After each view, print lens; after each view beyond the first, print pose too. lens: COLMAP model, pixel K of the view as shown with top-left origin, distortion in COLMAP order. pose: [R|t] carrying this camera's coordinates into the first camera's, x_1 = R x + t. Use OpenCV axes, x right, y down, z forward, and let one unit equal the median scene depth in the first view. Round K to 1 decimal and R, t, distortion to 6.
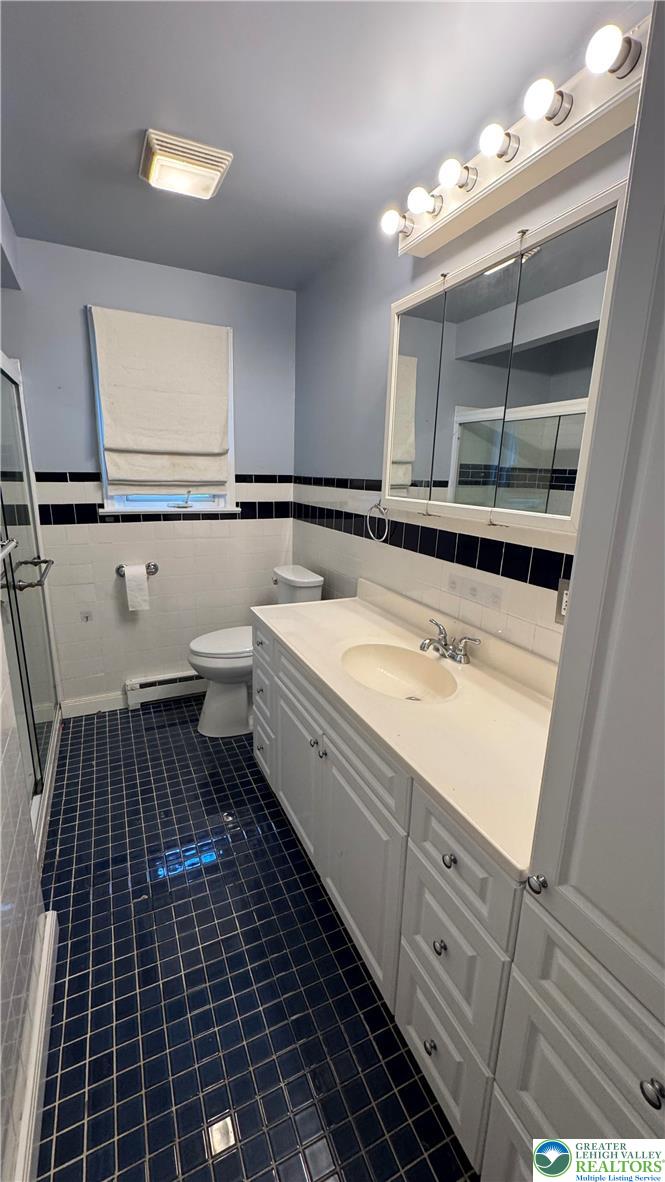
lens RADIAL K [[475.9, 0, 332.5], [0, 475.9, 591.0], [0, 0, 1]] dist [-0.003197, 0.000027]
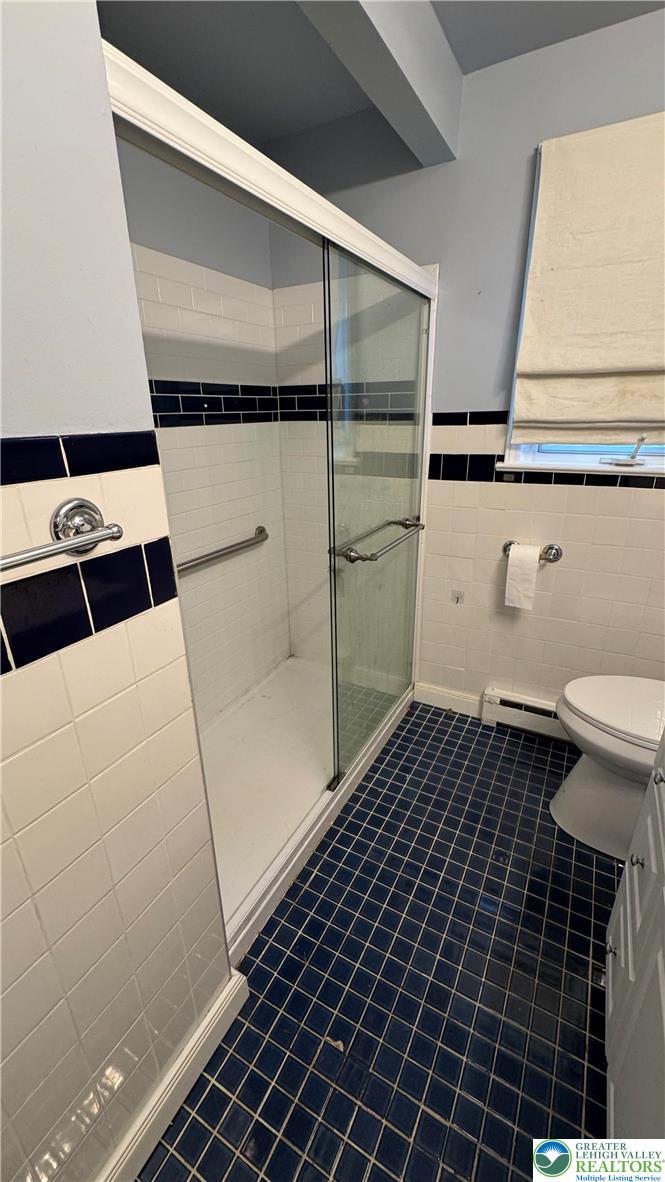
lens RADIAL K [[475.9, 0, 332.5], [0, 475.9, 591.0], [0, 0, 1]] dist [-0.003197, 0.000027]
pose [[0.587943, 0.250629, -0.769096, -0.025157], [-0.168777, 0.967872, 0.186382, -0.074498], [0.791099, 0.020224, 0.611354, 0.354342]]
